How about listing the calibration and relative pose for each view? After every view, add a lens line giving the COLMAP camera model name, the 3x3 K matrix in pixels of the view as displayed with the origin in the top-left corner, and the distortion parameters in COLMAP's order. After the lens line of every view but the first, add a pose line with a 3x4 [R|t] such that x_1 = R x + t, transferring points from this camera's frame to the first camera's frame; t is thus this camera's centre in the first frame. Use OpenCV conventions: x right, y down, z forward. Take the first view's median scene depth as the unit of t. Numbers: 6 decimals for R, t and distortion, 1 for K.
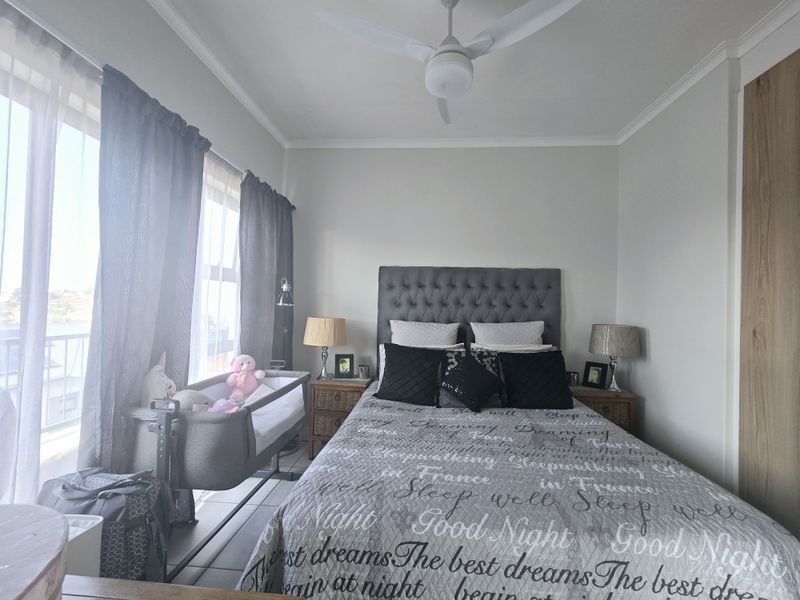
lens RADIAL K [[330.7, 0, 403.0], [0, 330.7, 301.2], [0, 0, 1]] dist [-0.000171, 0.000510]
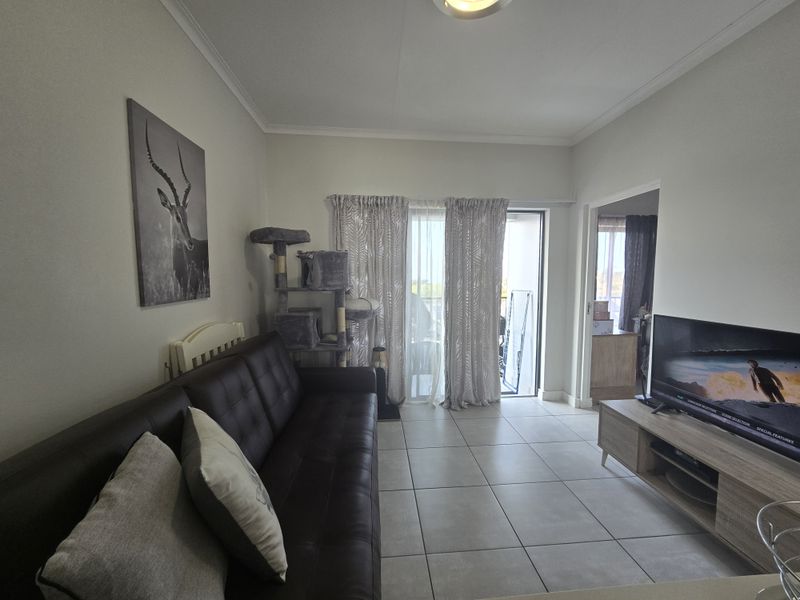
lens RADIAL K [[330.7, 0, 403.0], [0, 330.7, 301.2], [0, 0, 1]] dist [-0.000171, 0.000510]
pose [[0.224019, 0.041350, -0.973707, 2.009064], [0.024479, 0.998546, 0.048037, -0.068493], [0.974277, -0.034596, 0.222681, -2.107442]]
